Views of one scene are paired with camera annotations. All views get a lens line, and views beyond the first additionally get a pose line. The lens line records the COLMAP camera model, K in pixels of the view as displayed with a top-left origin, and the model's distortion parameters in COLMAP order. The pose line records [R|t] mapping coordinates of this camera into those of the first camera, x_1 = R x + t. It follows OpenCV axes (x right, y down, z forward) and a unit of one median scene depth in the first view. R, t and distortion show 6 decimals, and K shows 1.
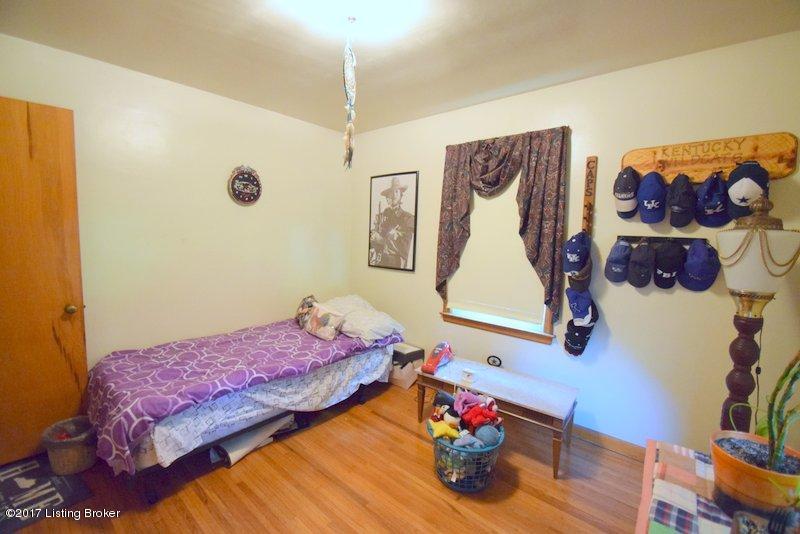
lens RADIAL K [[351.2, 0, 397.5], [0, 351.2, 265.8], [0, 0, 1]] dist [-0.002825, -0.001631]
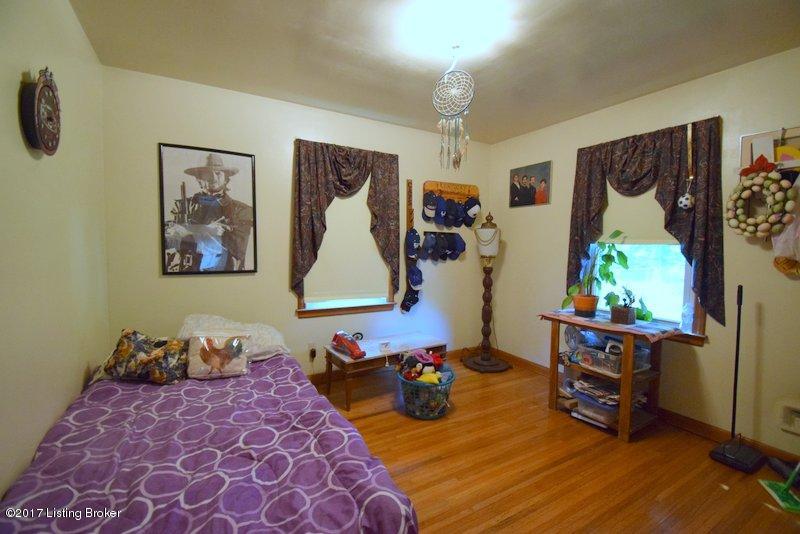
lens RADIAL K [[351.2, 0, 396.9], [0, 351.2, 268.3], [0, 0, 1]] dist [-0.002825, -0.001631]
pose [[0.318465, -0.087109, 0.943924, -0.716352], [0.083140, 0.994498, 0.063726, -0.021282], [-0.944282, 0.058183, 0.323955, 0.437969]]
